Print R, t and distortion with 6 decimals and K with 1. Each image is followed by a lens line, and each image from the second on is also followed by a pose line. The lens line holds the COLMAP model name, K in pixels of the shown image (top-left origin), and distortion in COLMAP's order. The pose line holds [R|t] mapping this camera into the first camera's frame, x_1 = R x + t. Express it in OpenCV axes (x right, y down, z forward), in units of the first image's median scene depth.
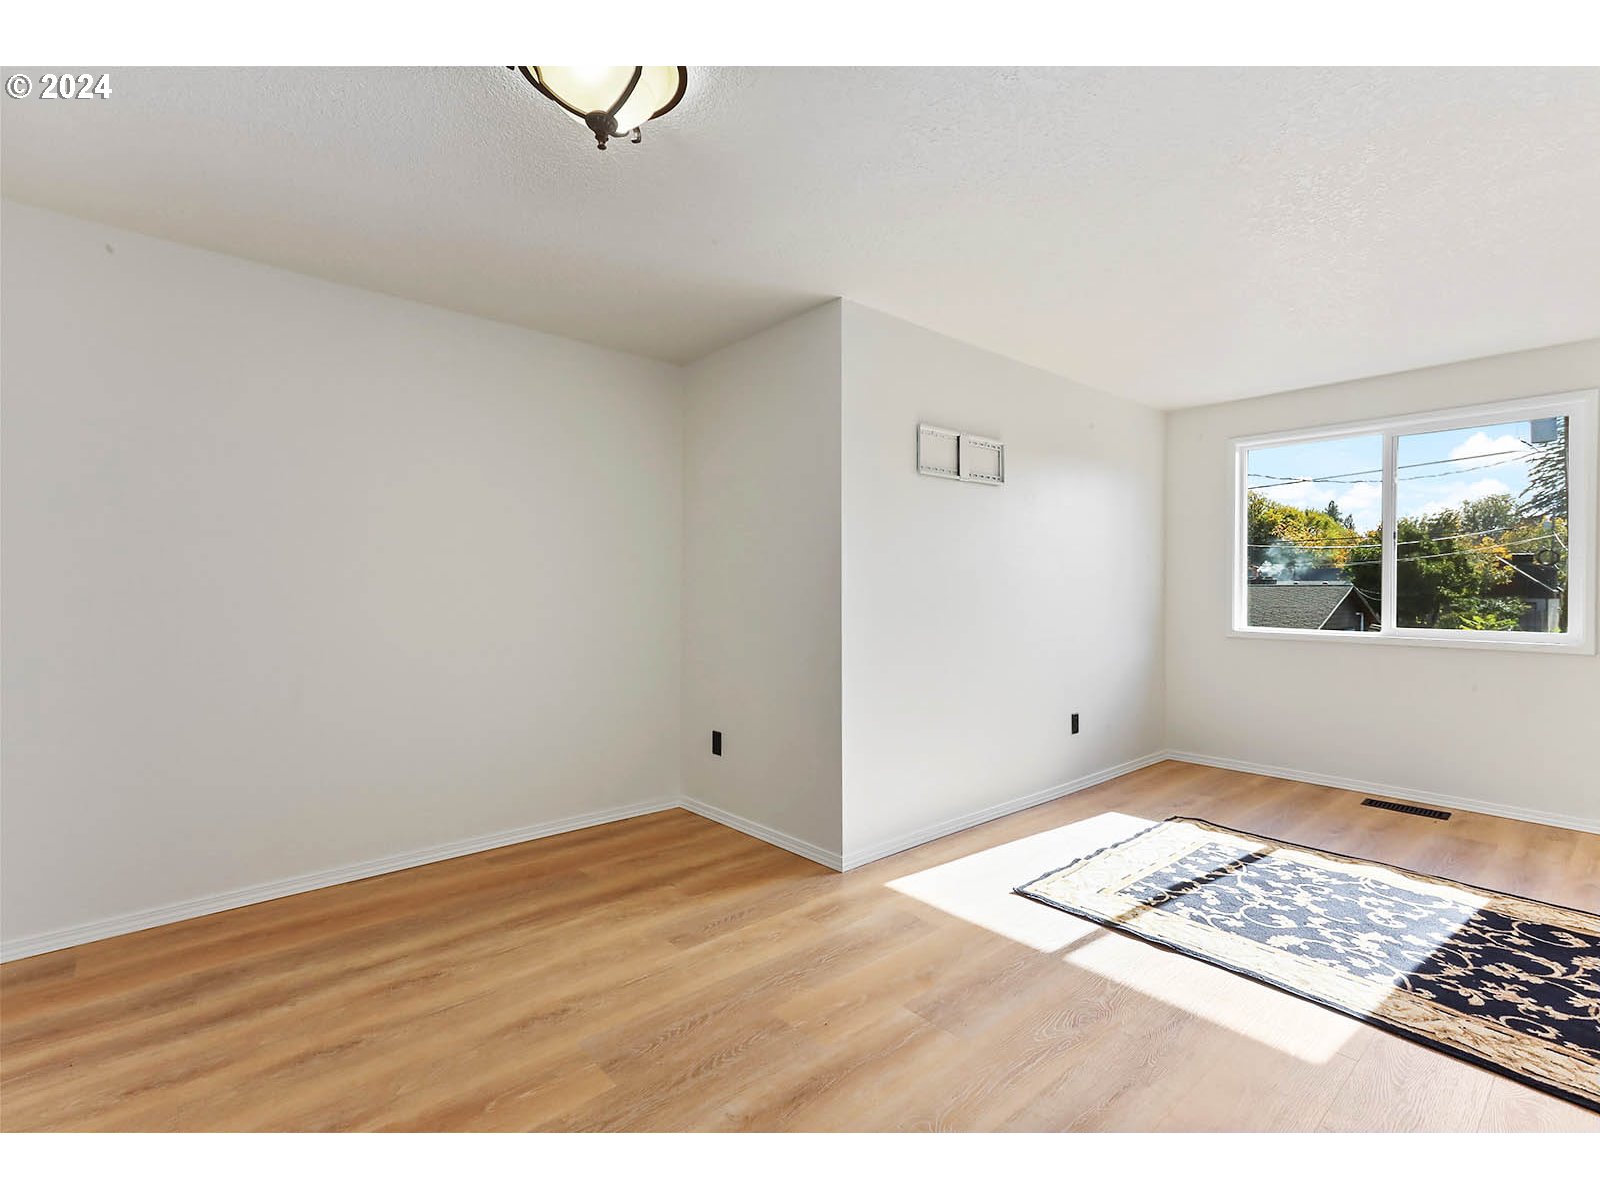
lens RADIAL K [[739.1, 0, 800.0], [0, 739.1, 600.0], [0, 0, 1]] dist [0.025598, -0.000050]
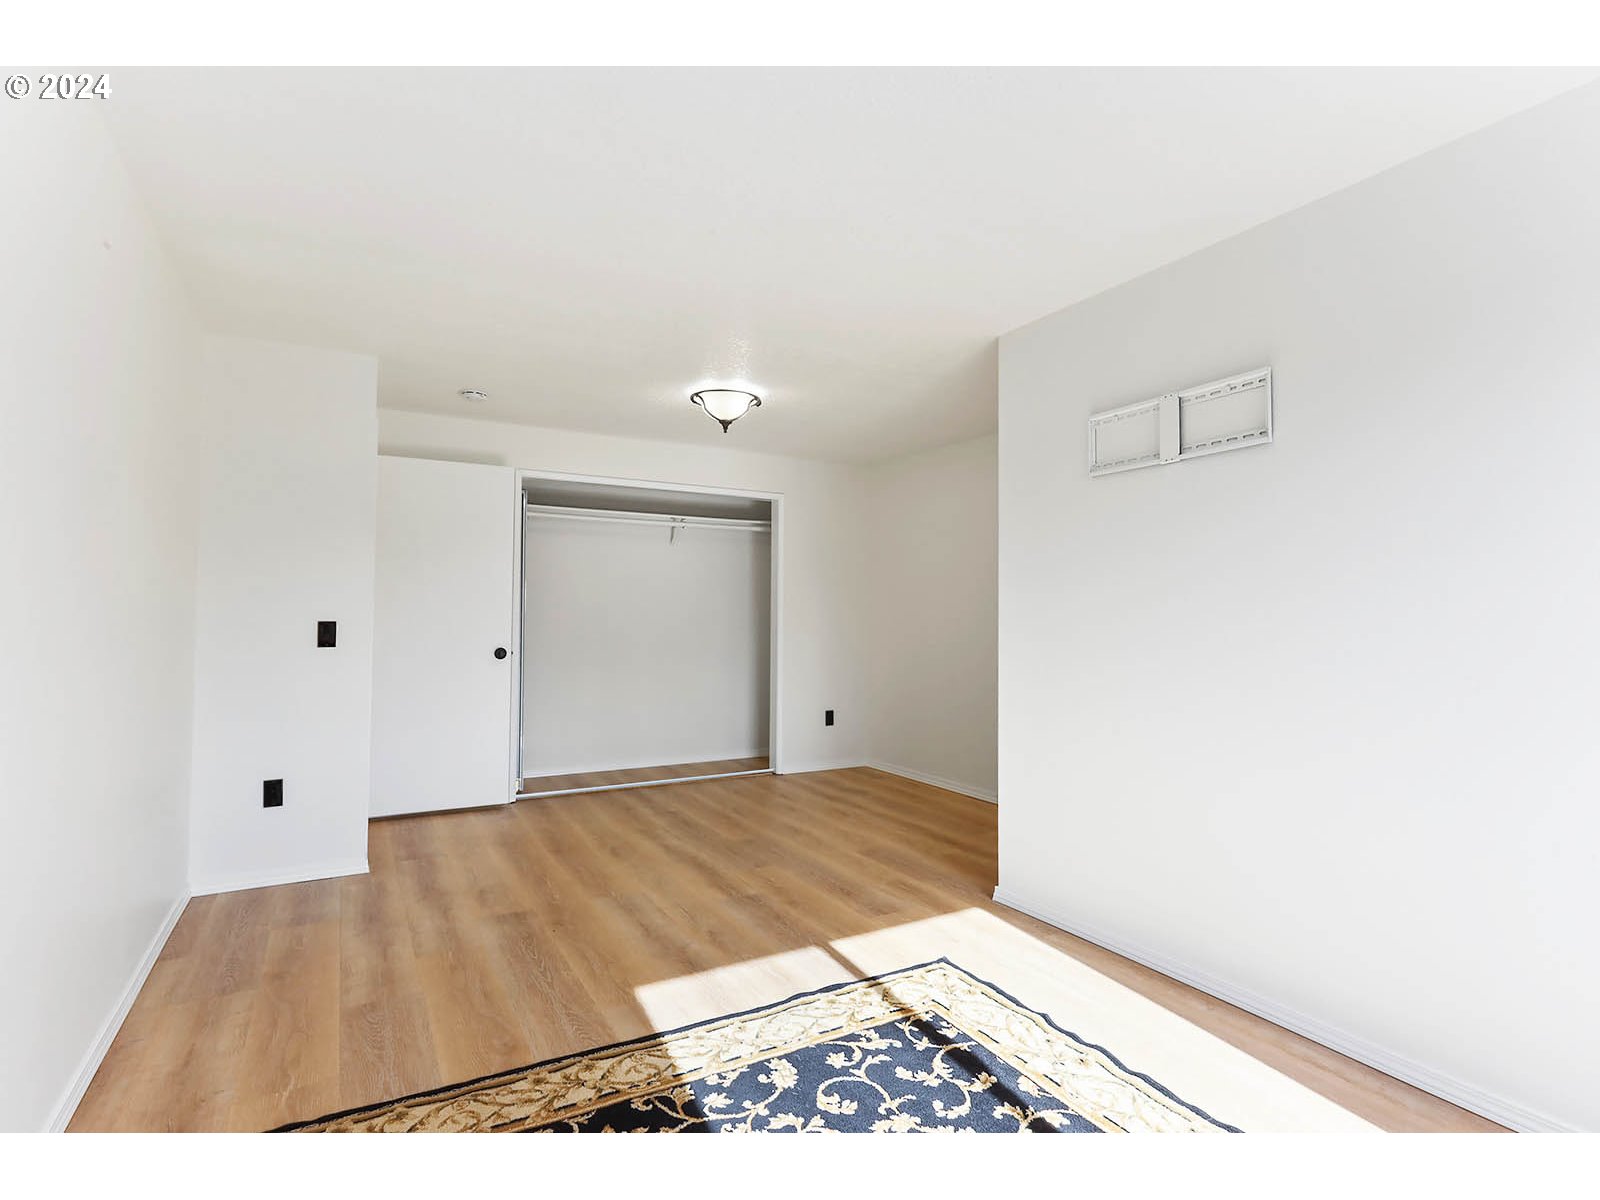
lens RADIAL K [[796.0, 0, 800.0], [0, 796.0, 600.0], [0, 0, 1]] dist [0.001698, 0.000806]
pose [[-0.202648, -0.026553, -0.978892, 1.399735], [-0.018764, 0.999554, -0.023229, -0.014036], [0.979072, 0.013660, -0.203056, 1.129989]]
